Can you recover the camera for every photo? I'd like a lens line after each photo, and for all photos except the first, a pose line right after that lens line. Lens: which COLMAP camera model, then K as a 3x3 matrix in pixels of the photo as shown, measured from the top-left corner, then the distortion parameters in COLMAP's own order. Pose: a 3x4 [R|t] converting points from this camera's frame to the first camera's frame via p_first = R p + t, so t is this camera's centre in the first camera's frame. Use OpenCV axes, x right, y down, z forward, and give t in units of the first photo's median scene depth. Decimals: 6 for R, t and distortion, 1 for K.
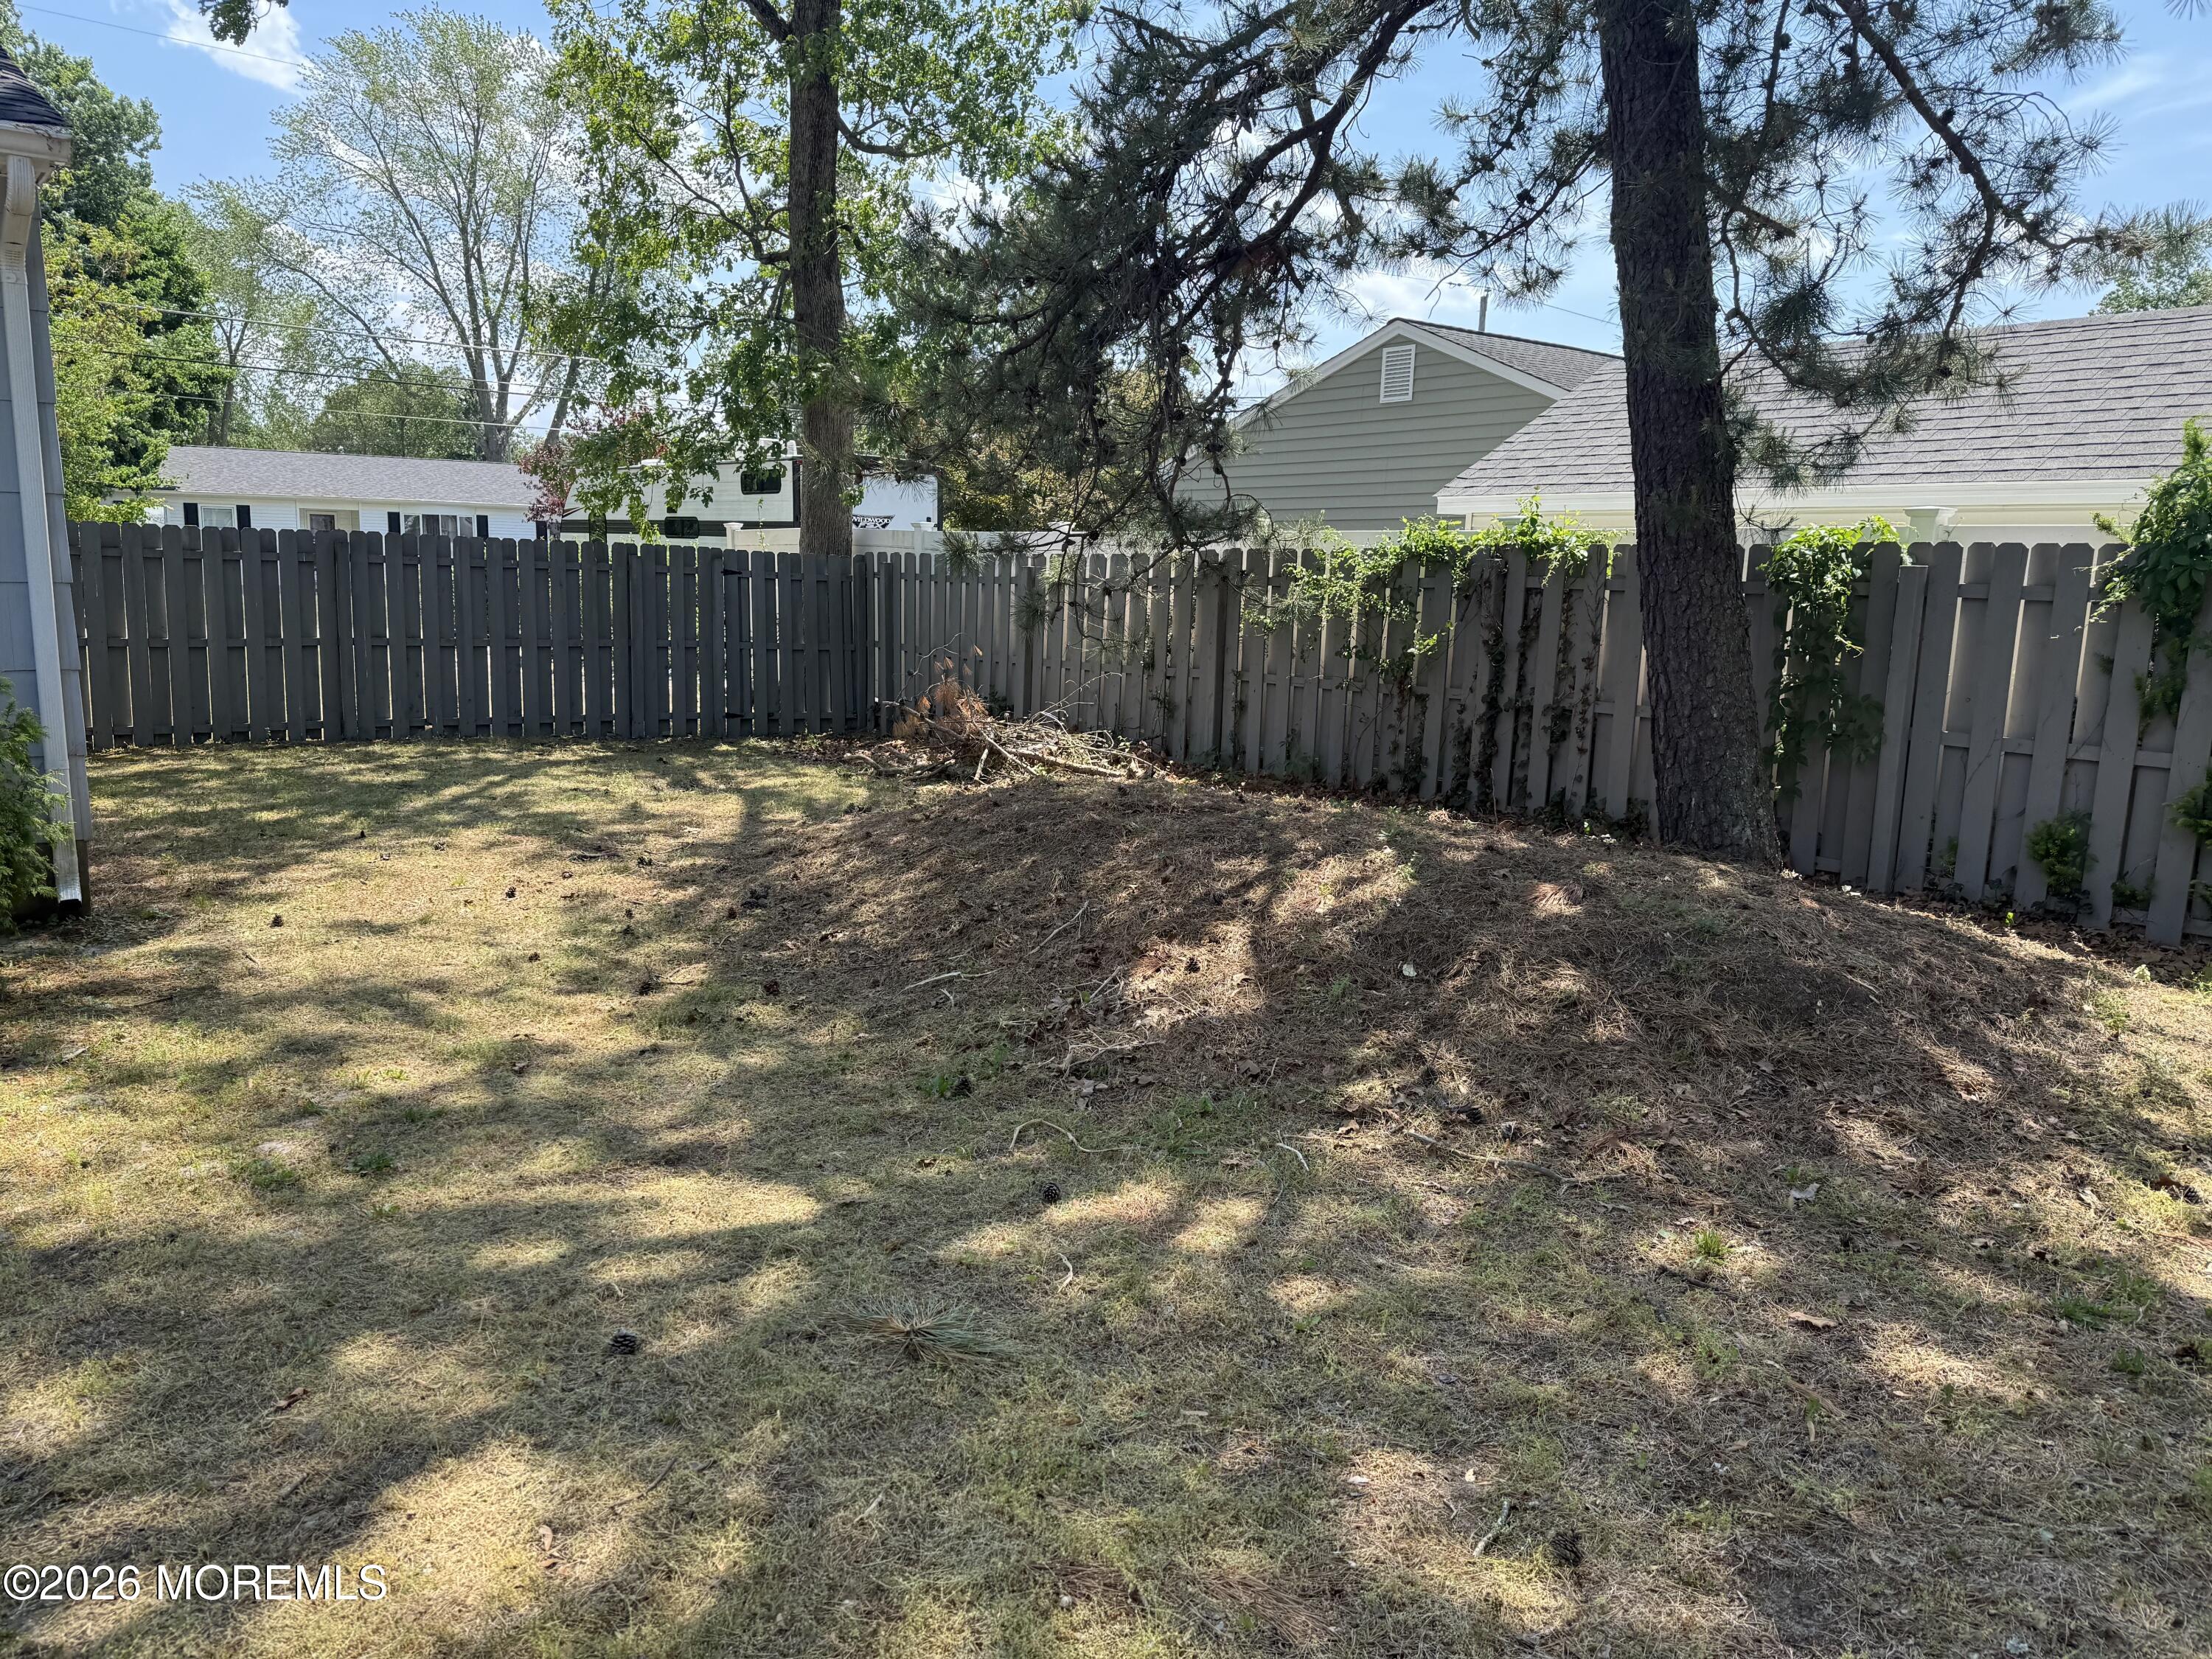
lens RADIAL K [[1548.1, 0, 1091.5], [0, 1548.1, 826.0], [0, 0, 1]] dist [0.048349, -0.066195]
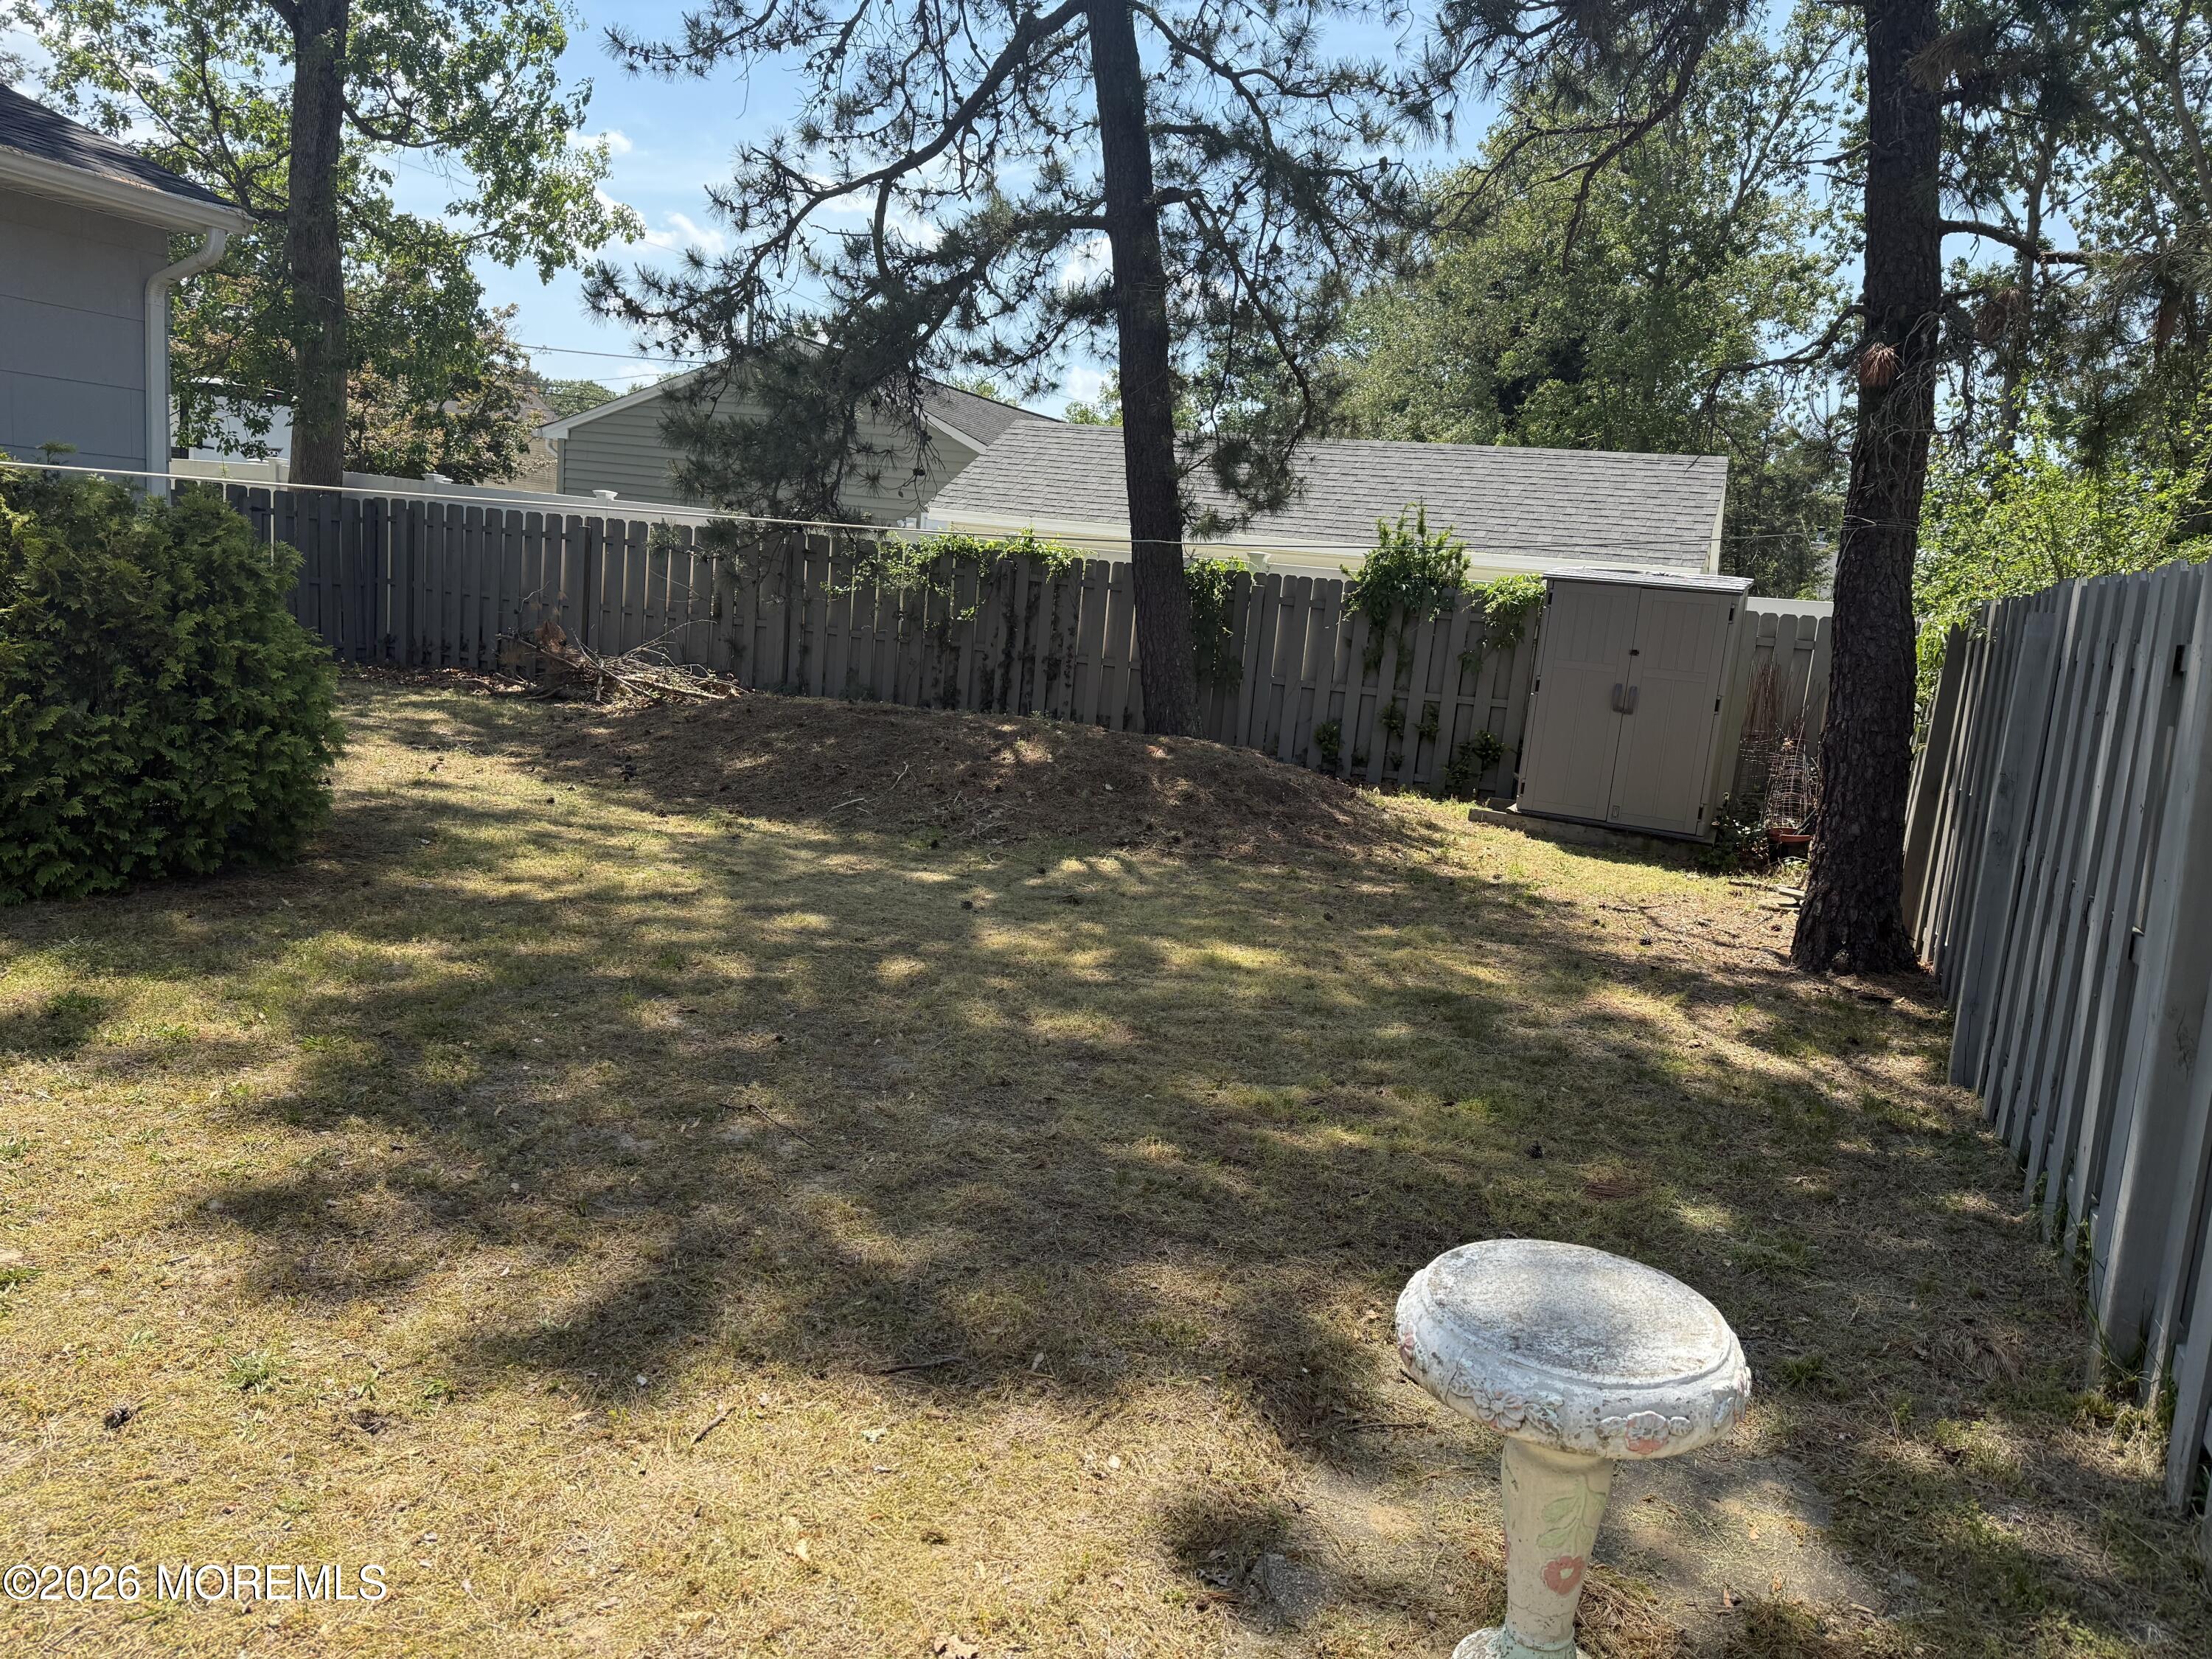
lens RADIAL K [[1548.1, 0, 1125.6], [0, 1548.1, 840.6], [0, 0, 1]] dist [0.048349, -0.066195]
pose [[0.856290, -0.029993, 0.515624, -0.550635], [0.010545, 0.999120, 0.040604, 0.056802], [-0.516388, -0.029332, 0.855852, -0.484482]]
